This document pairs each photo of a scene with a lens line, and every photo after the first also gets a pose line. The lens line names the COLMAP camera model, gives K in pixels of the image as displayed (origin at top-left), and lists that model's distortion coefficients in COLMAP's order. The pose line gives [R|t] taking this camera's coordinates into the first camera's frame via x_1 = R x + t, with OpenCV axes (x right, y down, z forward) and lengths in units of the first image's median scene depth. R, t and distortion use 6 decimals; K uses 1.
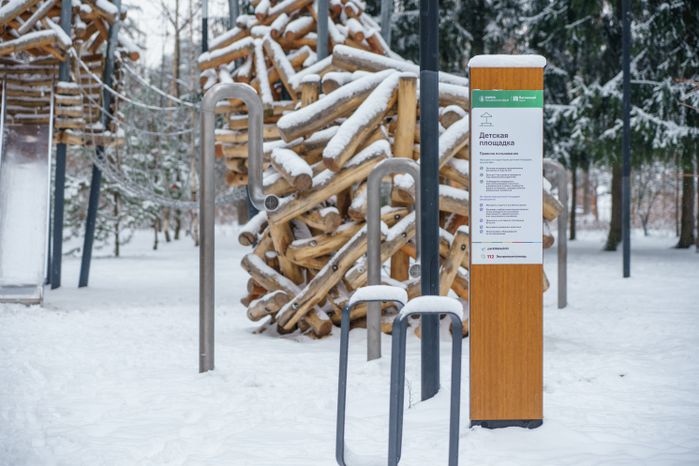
lens RADIAL K [[2151.0, 0, 349.5], [0, 2151.0, 233.0], [0, 0, 1]] dist [0.110976, 1.342670]
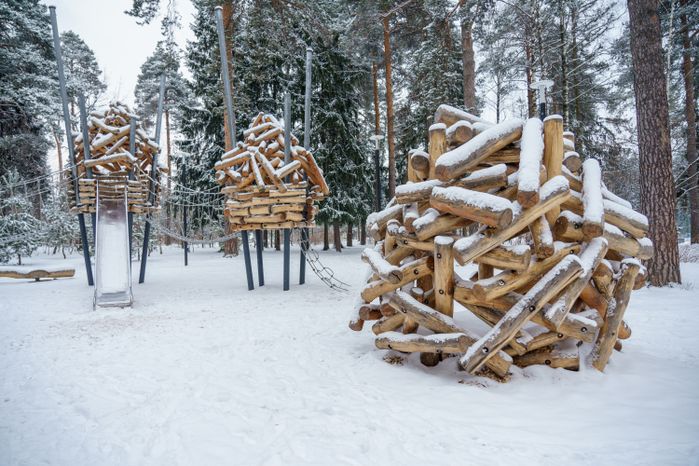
lens RADIAL K [[471.8, 0, 349.5], [0, 471.8, 233.0], [0, 0, 1]] dist [-0.005260, -0.000658]
pose [[0.936398, -0.017529, 0.350502, -0.108247], [0.025137, 0.999537, -0.017167, -0.010785], [-0.350038, 0.024886, 0.936405, 0.587660]]
